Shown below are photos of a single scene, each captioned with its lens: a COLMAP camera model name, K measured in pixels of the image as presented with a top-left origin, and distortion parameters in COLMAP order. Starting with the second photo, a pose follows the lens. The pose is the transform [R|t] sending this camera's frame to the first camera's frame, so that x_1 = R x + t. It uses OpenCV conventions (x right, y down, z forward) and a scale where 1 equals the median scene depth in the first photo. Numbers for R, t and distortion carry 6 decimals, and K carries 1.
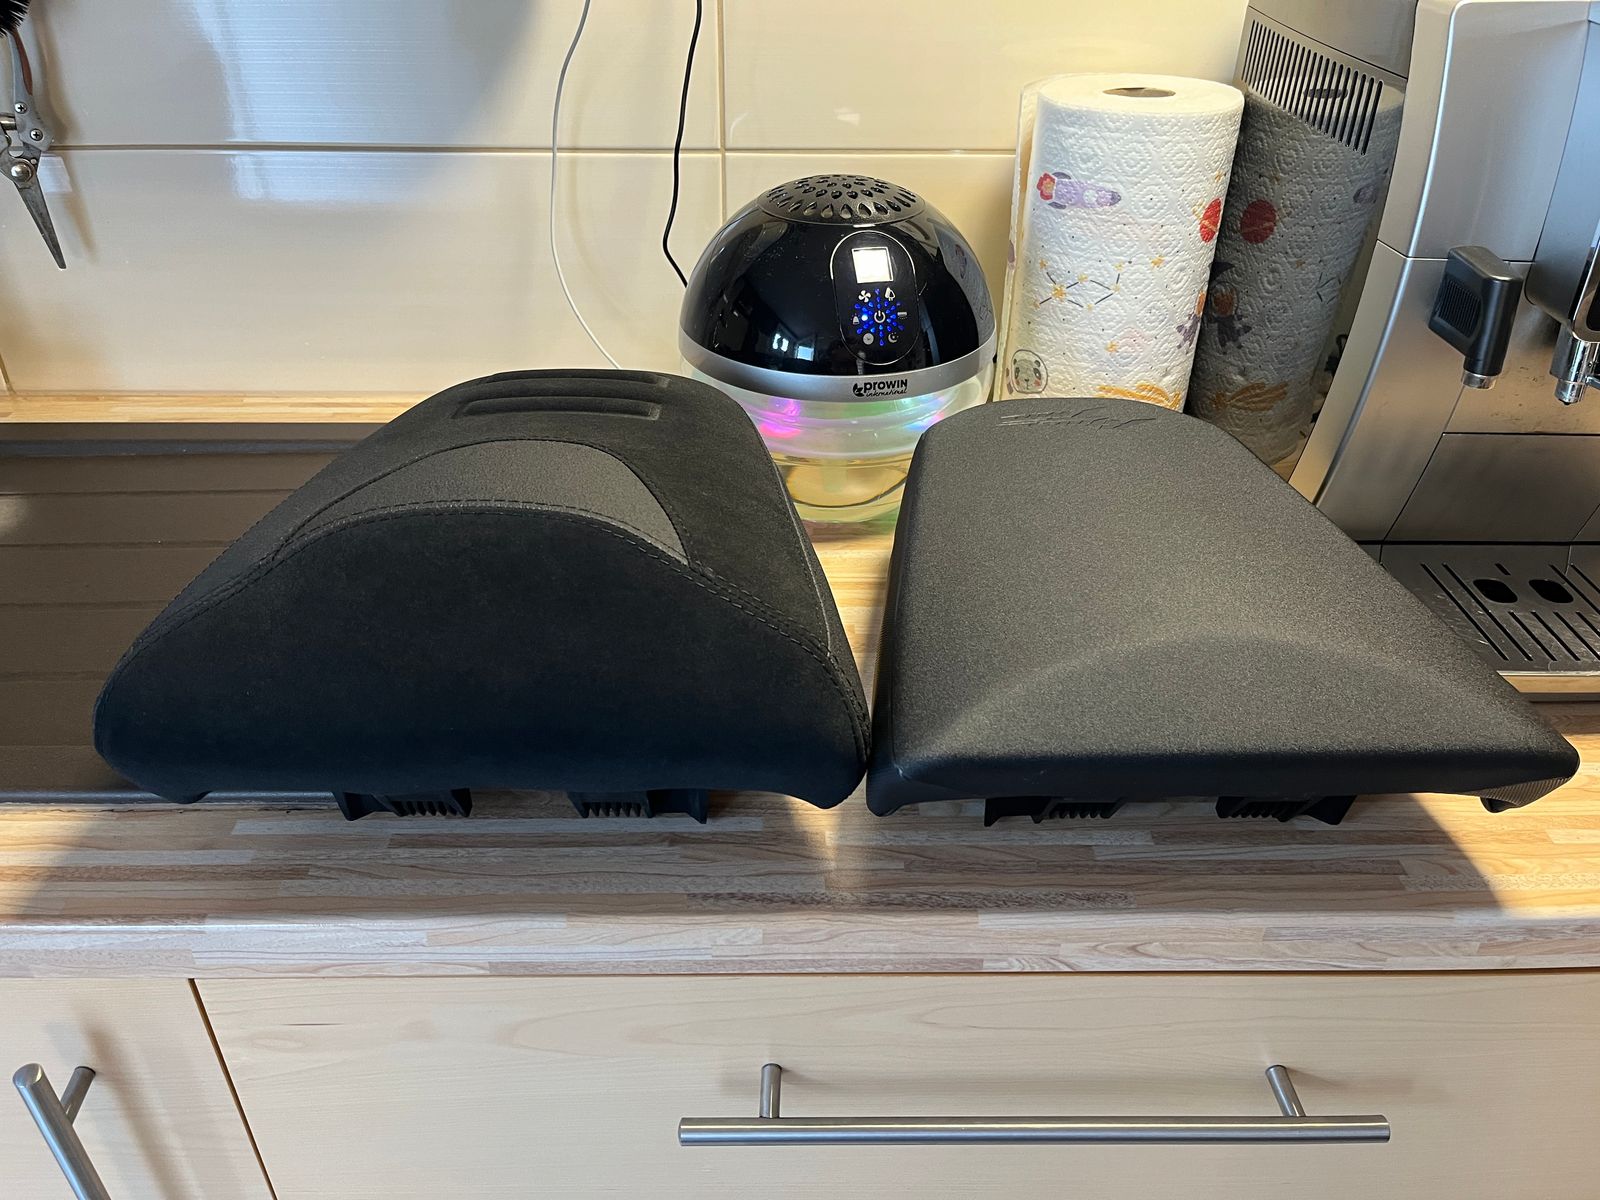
lens RADIAL K [[1238.8, 0, 785.1], [0, 1238.8, 605.4], [0, 0, 1]] dist [0.052433, -0.087465]
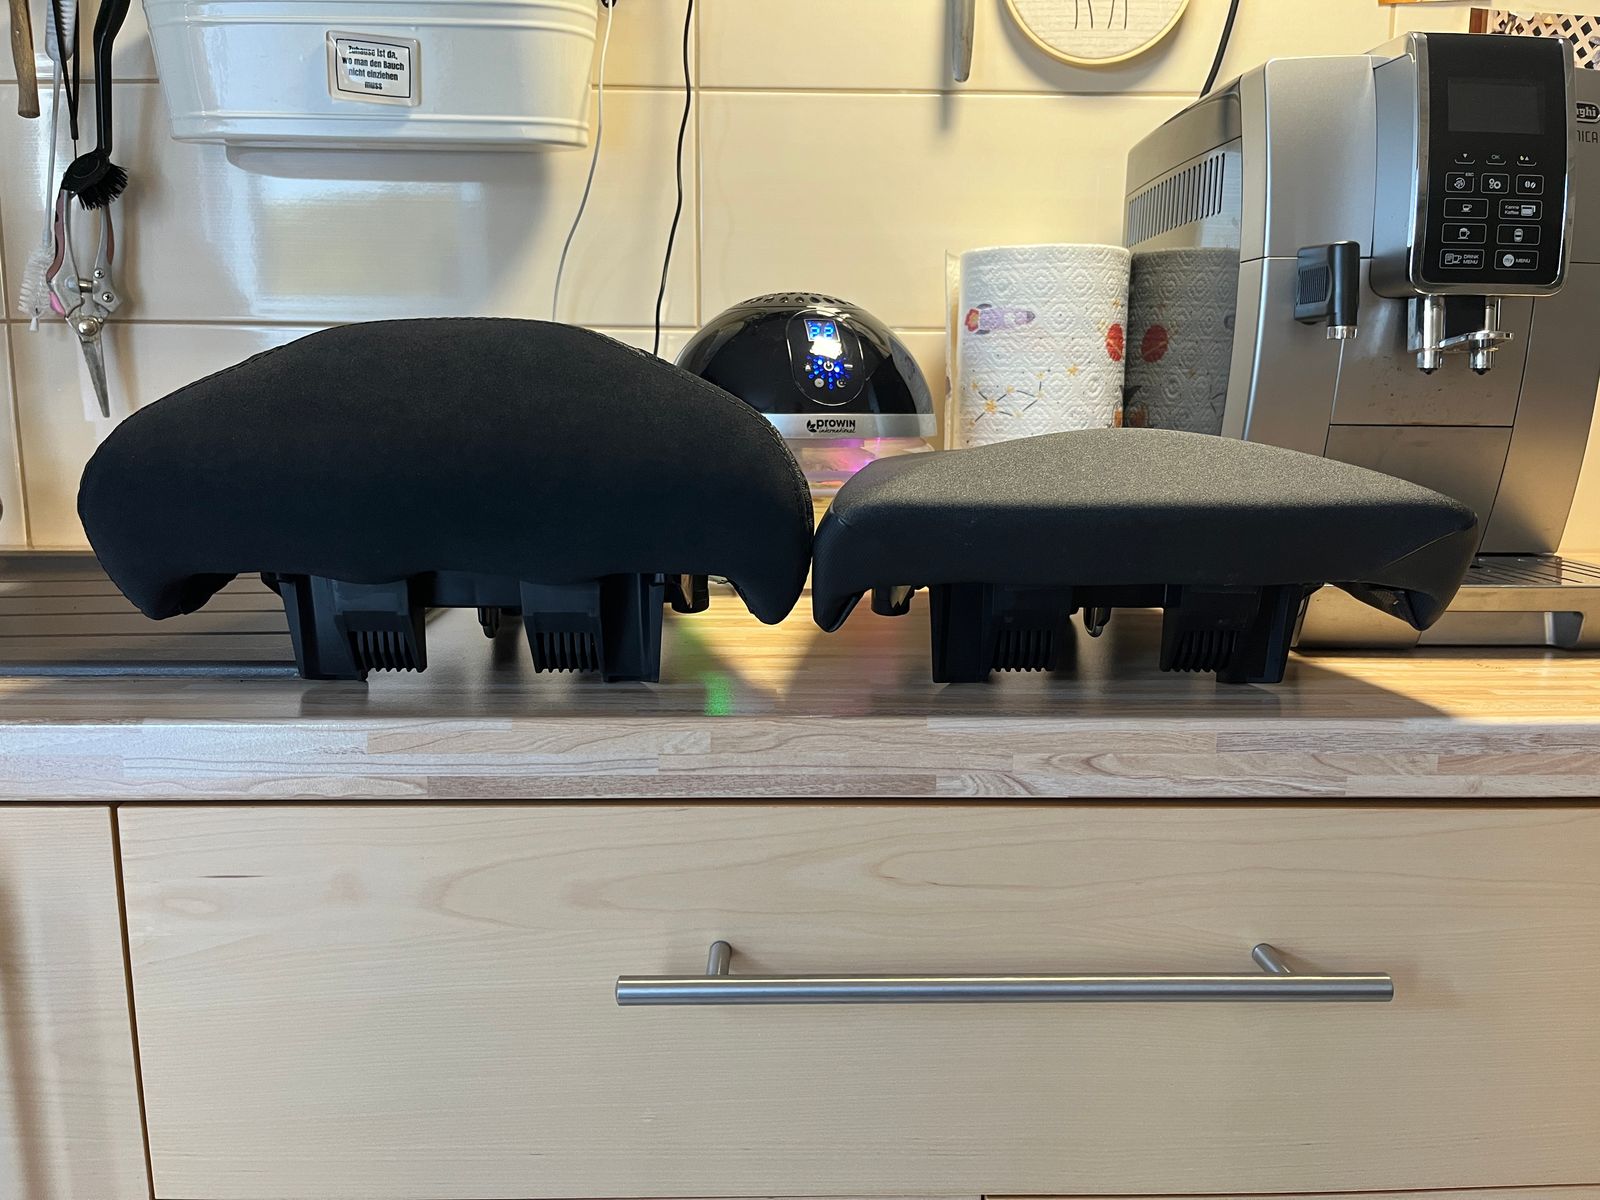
lens RADIAL K [[1238.8, 0, 793.6], [0, 1238.8, 600.4], [0, 0, 1]] dist [0.052433, -0.087465]
pose [[0.999878, -0.005165, 0.014731, 0.031630], [0.010615, 0.916861, -0.399066, 0.515714], [-0.011445, 0.399174, 0.916804, 0.048088]]
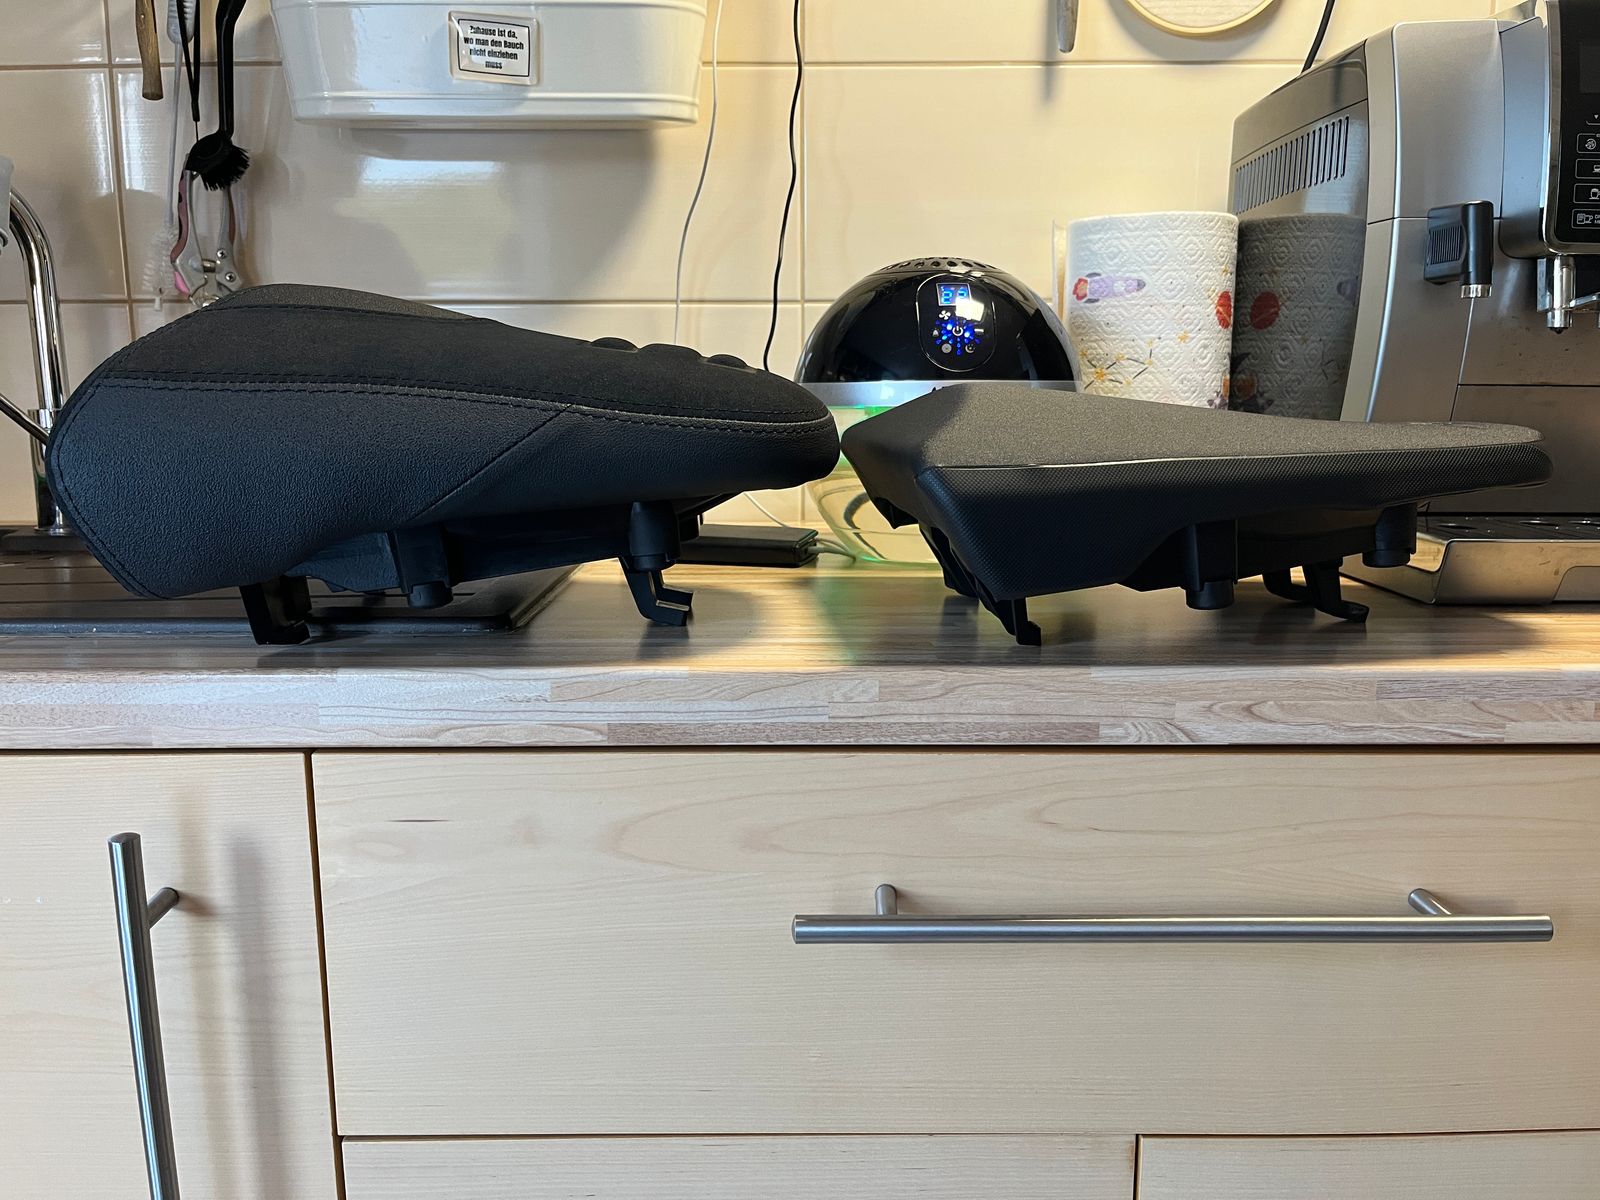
lens RADIAL K [[1238.8, 0, 799.1], [0, 1238.8, 600.2], [0, 0, 1]] dist [0.052433, -0.087465]
pose [[0.999902, -0.009628, -0.010183, -0.067184], [0.004874, 0.920180, -0.391464, 0.551075], [0.013139, 0.391376, 0.920137, 0.034930]]
